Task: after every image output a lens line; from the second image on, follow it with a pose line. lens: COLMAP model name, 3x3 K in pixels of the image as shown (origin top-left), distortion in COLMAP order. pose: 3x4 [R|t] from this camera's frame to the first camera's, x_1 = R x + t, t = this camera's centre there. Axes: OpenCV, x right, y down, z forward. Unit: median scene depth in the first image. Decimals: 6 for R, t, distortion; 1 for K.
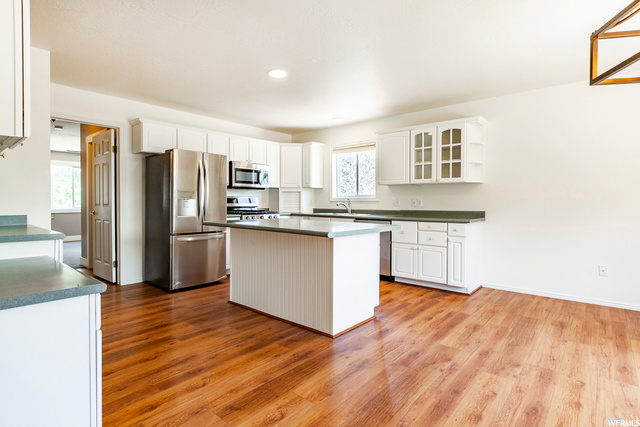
lens RADIAL K [[332.3, 0, 323.7], [0, 332.3, 206.6], [0, 0, 1]] dist [0.000252, -0.000001]
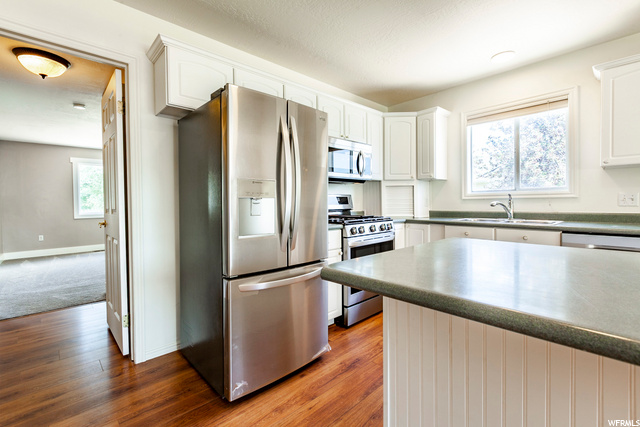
lens RADIAL K [[288.4, 0, 320.6], [0, 288.4, 207.0], [0, 0, 1]] dist [-0.001959, -0.000266]
pose [[0.993109, -0.012554, -0.116518, -0.259915], [0.012709, 0.999919, 0.000588, -0.007945], [0.116502, -0.002065, 0.993188, 0.573241]]
